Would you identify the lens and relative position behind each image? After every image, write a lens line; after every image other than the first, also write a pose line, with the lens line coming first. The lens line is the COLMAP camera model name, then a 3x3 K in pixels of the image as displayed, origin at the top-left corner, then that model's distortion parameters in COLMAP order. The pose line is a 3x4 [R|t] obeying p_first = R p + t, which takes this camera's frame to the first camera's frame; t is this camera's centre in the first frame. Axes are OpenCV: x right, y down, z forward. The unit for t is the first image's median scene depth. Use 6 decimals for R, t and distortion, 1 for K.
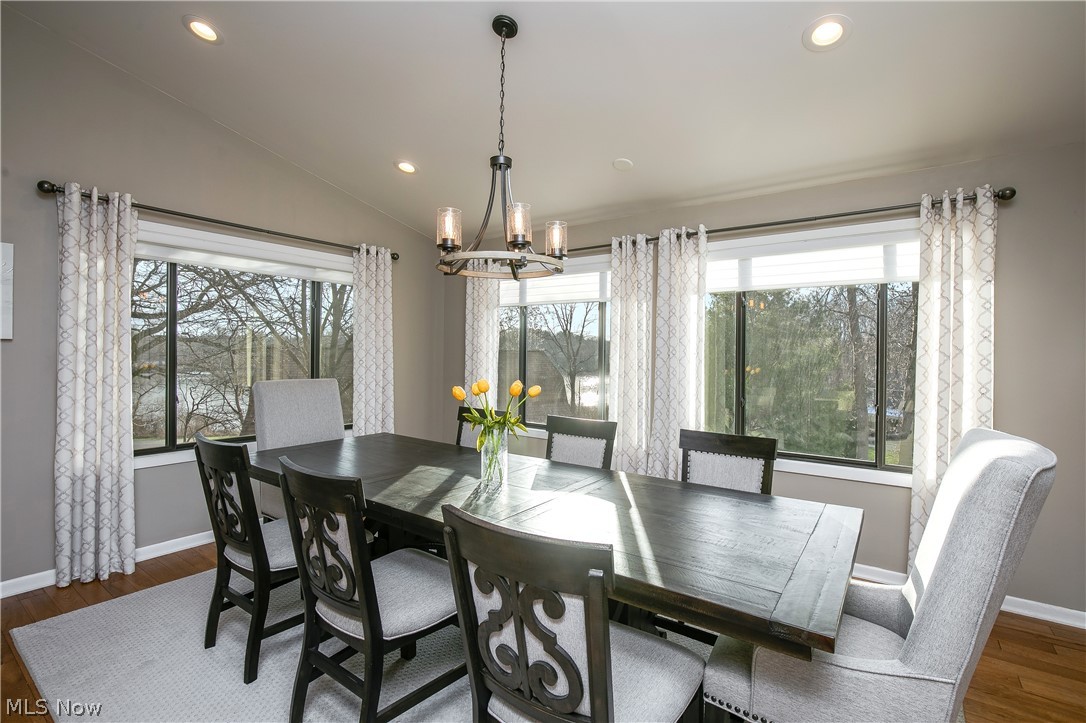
lens RADIAL K [[498.5, 0, 537.4], [0, 498.5, 357.5], [0, 0, 1]] dist [-0.005188, -0.000659]
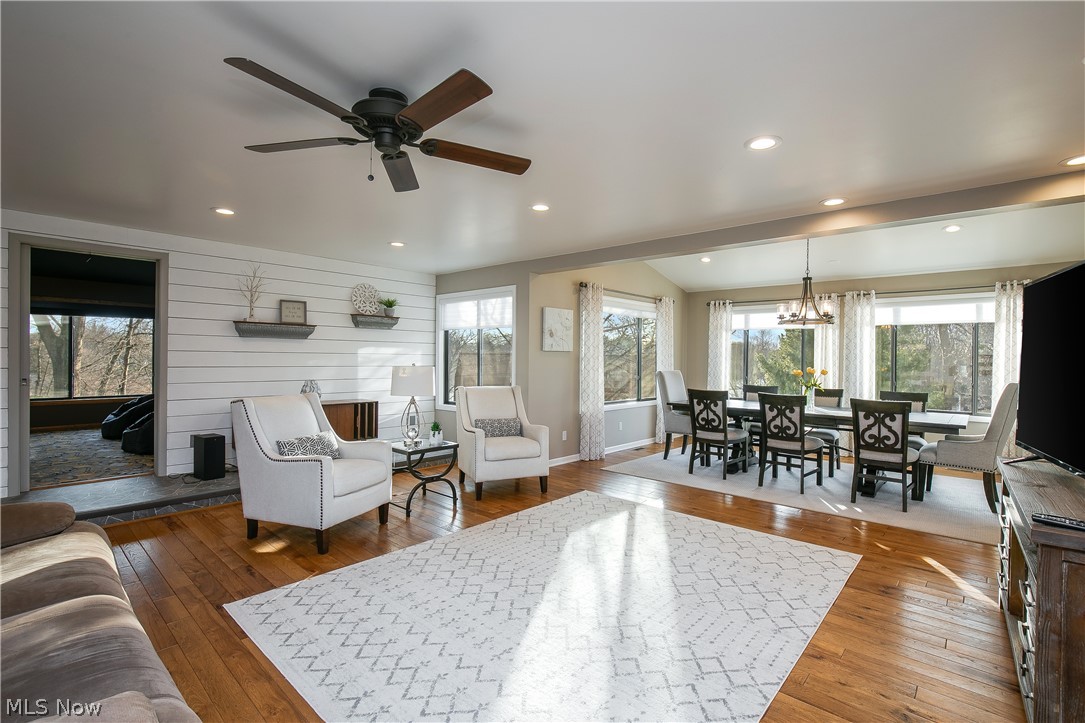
lens RADIAL K [[498.0, 0, 548.8], [0, 498.0, 359.6], [0, 0, 1]] dist [-0.005188, -0.000659]
pose [[0.995093, 0.000000, -0.098941, -0.793581], [-0.000526, 0.999986, -0.005292, 0.011300], [0.098940, 0.005318, 0.995079, -1.121265]]
